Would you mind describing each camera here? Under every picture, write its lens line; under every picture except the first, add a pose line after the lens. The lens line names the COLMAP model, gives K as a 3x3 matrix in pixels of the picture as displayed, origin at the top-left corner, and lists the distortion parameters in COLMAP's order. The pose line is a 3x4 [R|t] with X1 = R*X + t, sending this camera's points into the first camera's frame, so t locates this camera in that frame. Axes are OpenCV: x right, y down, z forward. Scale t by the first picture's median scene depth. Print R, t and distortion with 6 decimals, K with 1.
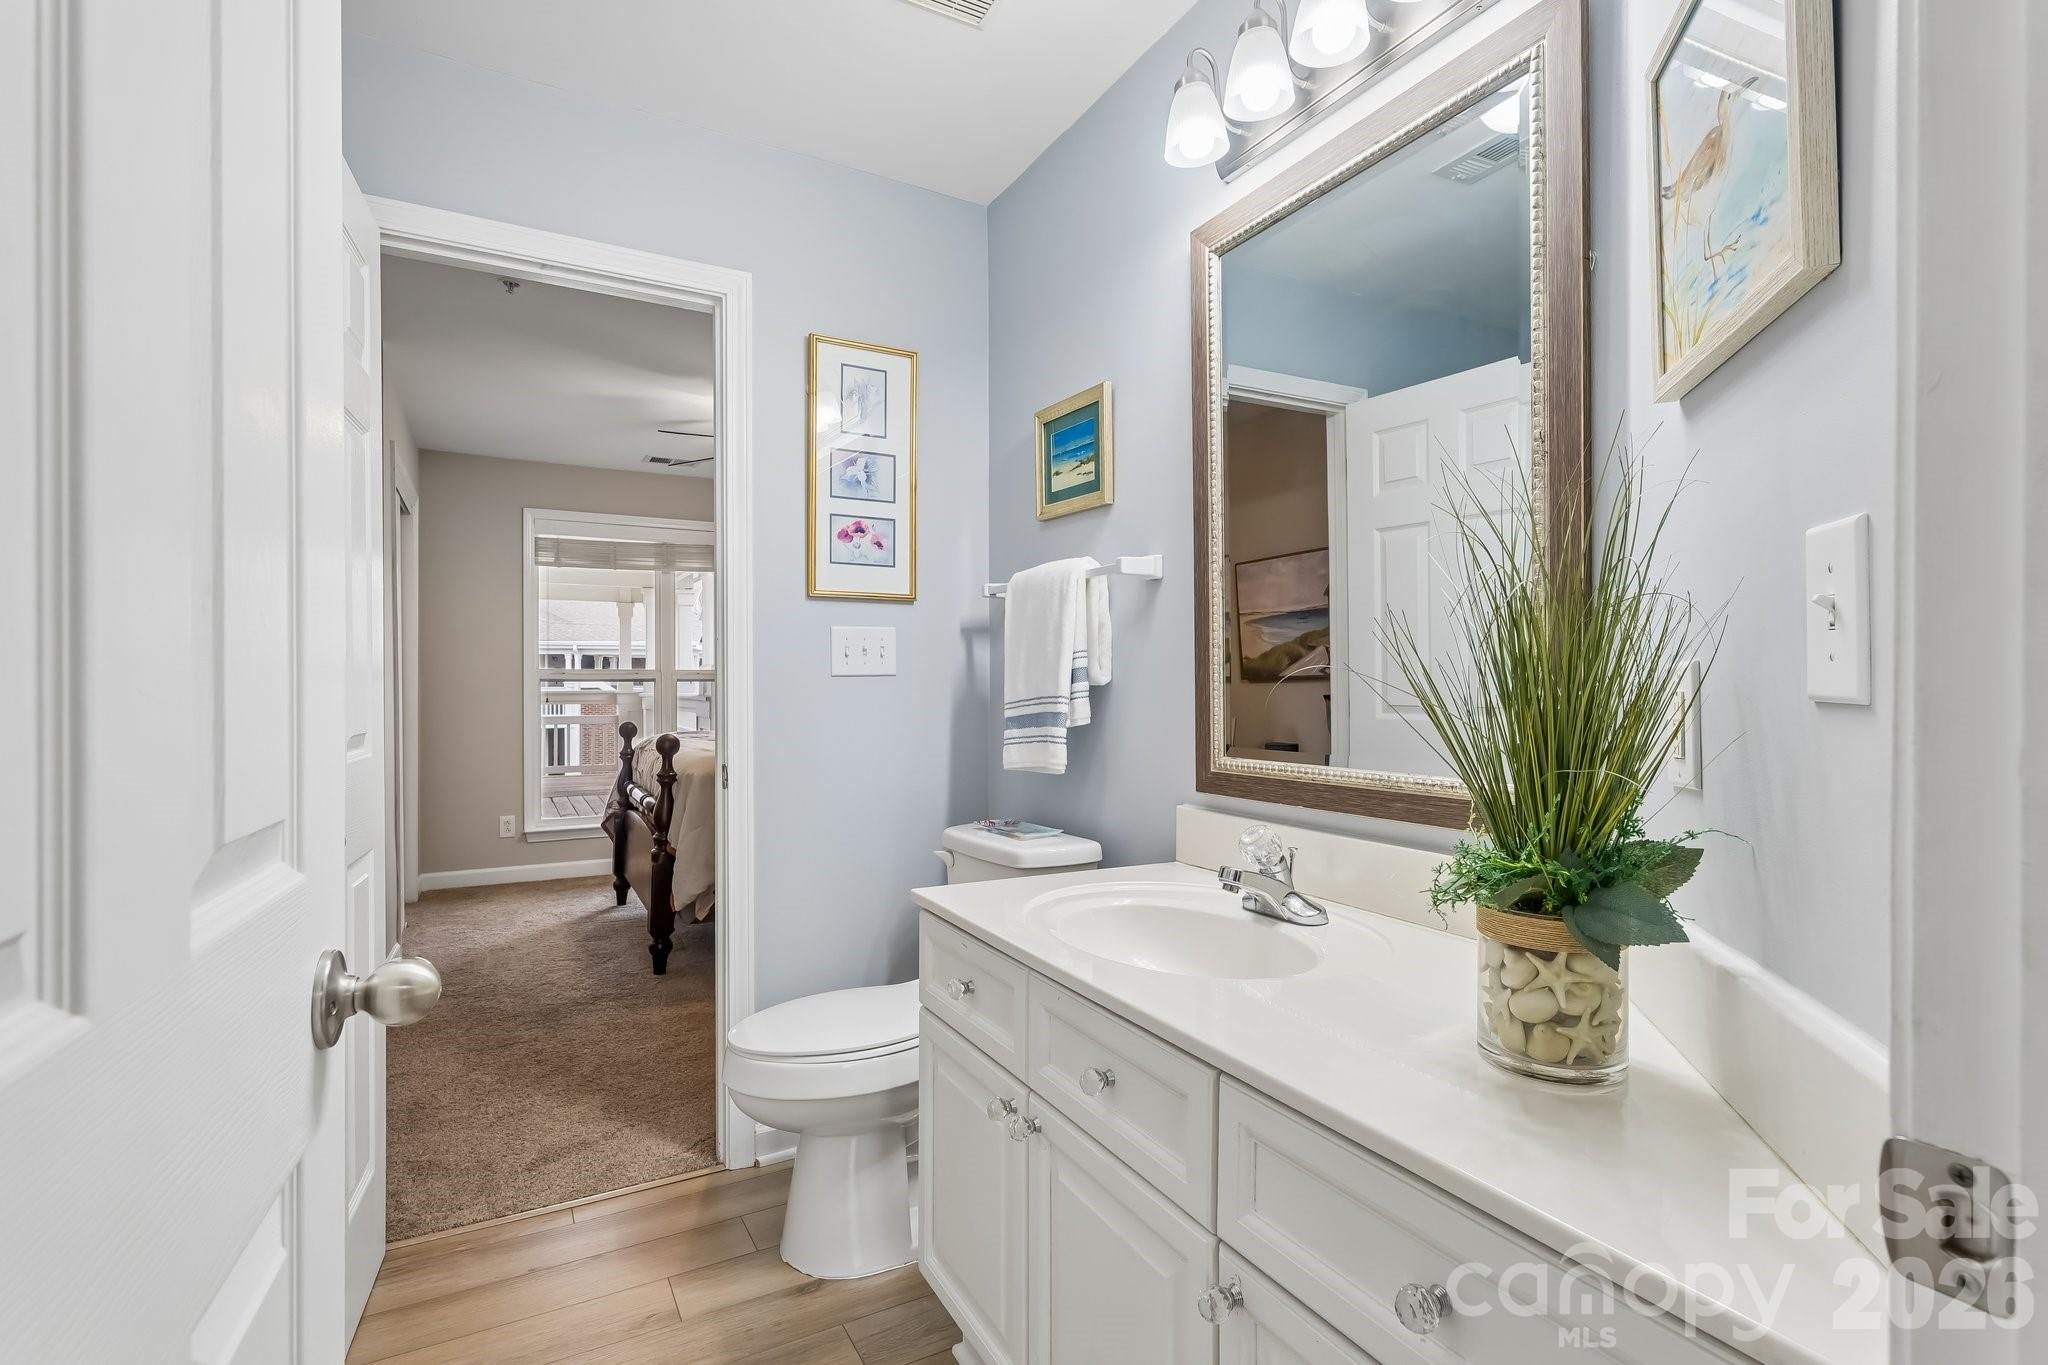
lens RADIAL K [[957.4, 0, 1018.8], [0, 957.4, 675.0], [0, 0, 1]] dist [0.001154, -0.000164]
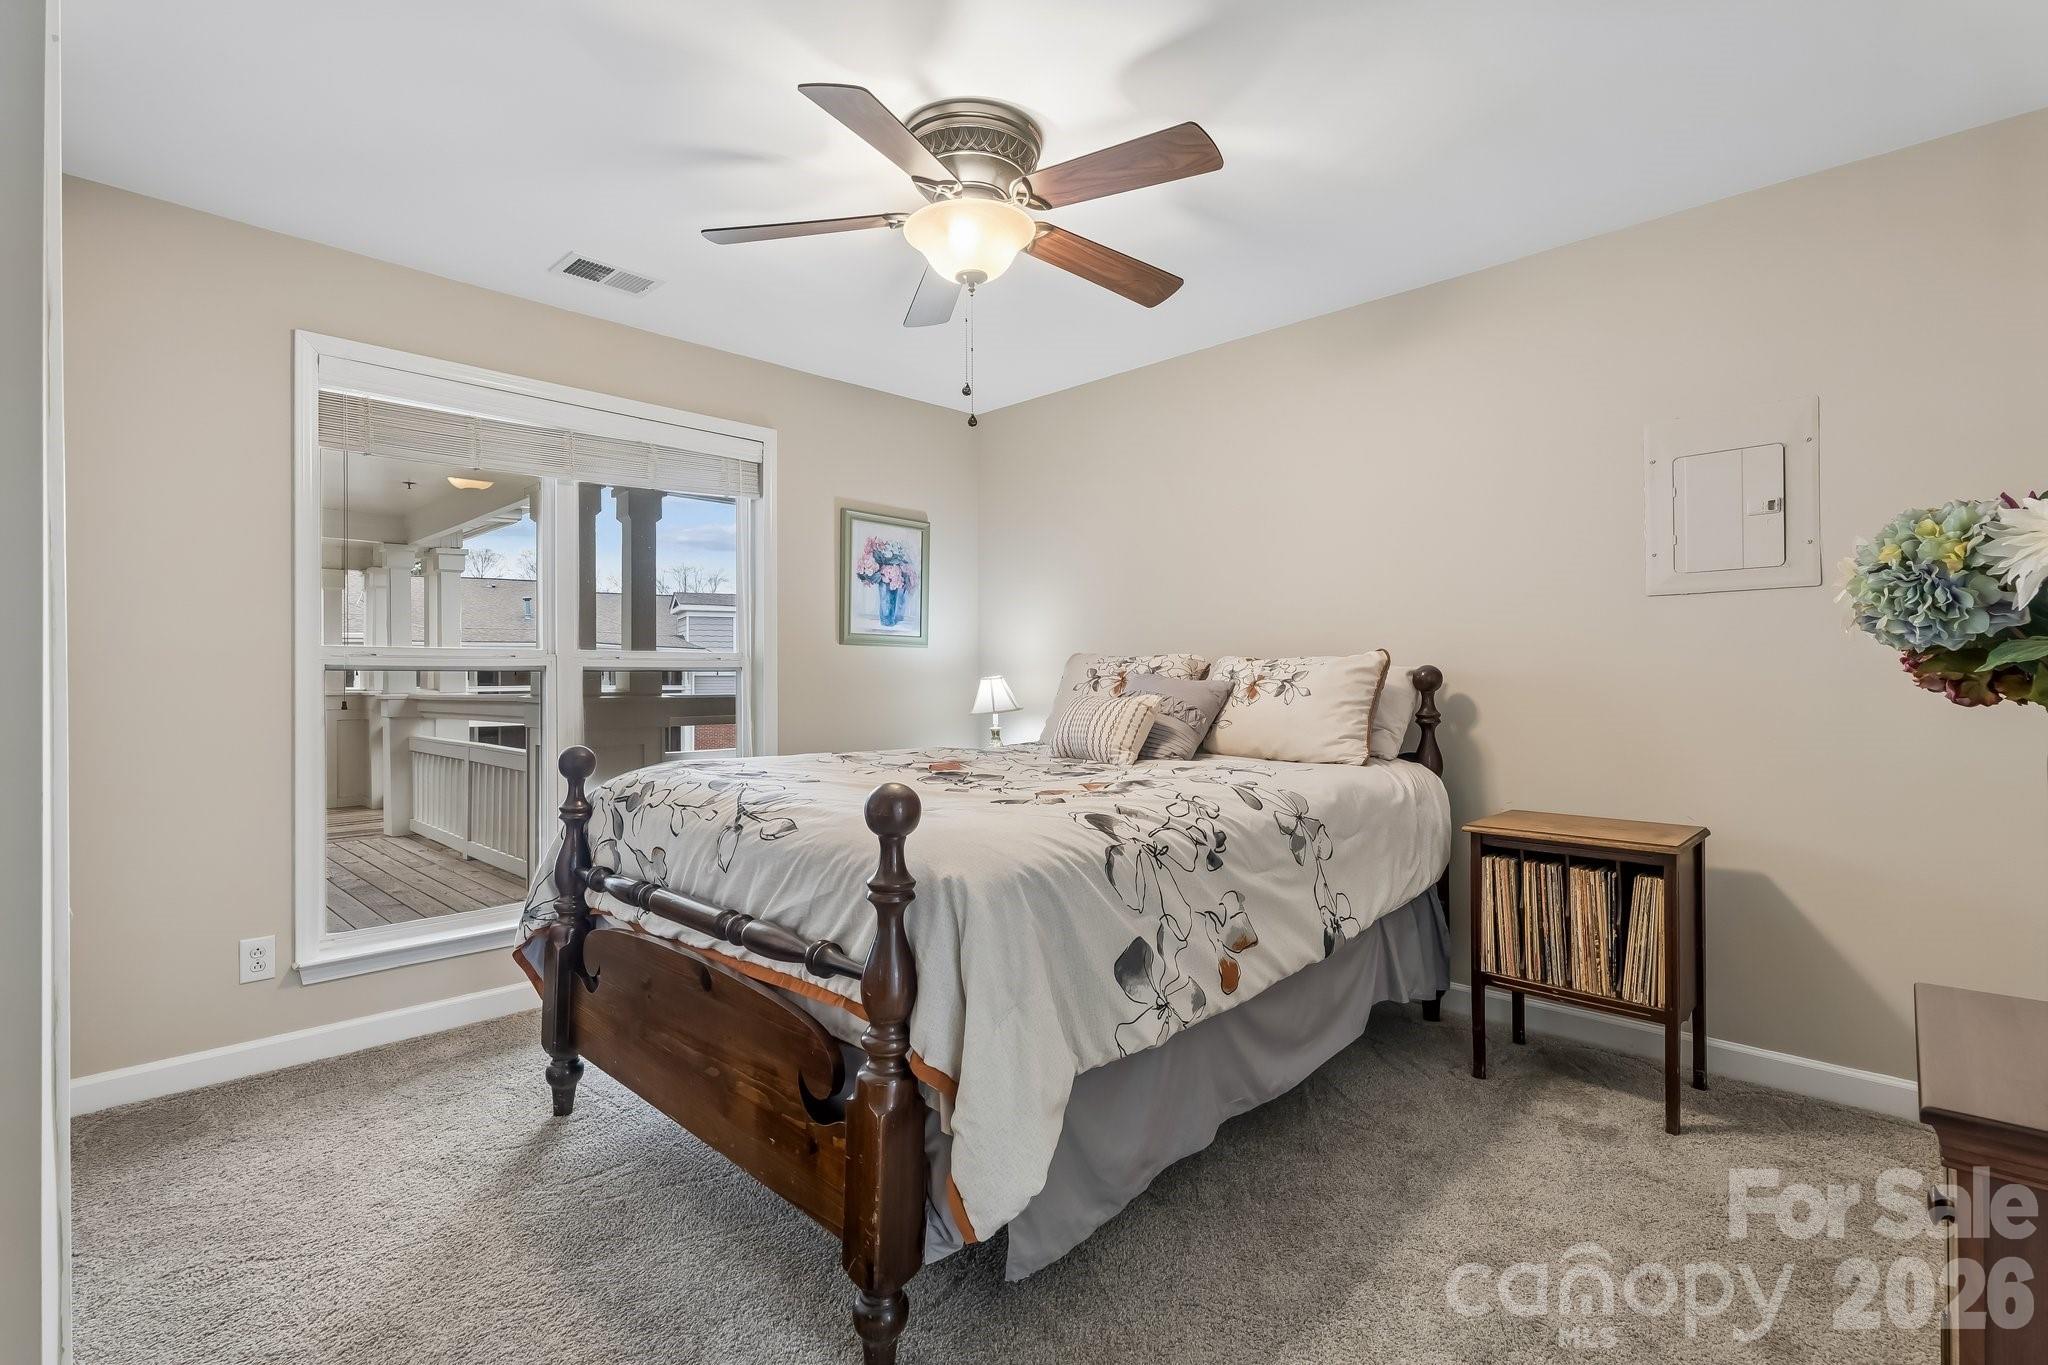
lens RADIAL K [[925.3, 0, 1028.1], [0, 925.3, 670.9], [0, 0, 1]] dist [0.000643, 0.000026]
pose [[0.953965, 0.000385, 0.299919, -0.325355], [0.001273, 0.999985, -0.005333, 0.011860], [-0.299917, 0.005469, 0.953950, 0.459488]]
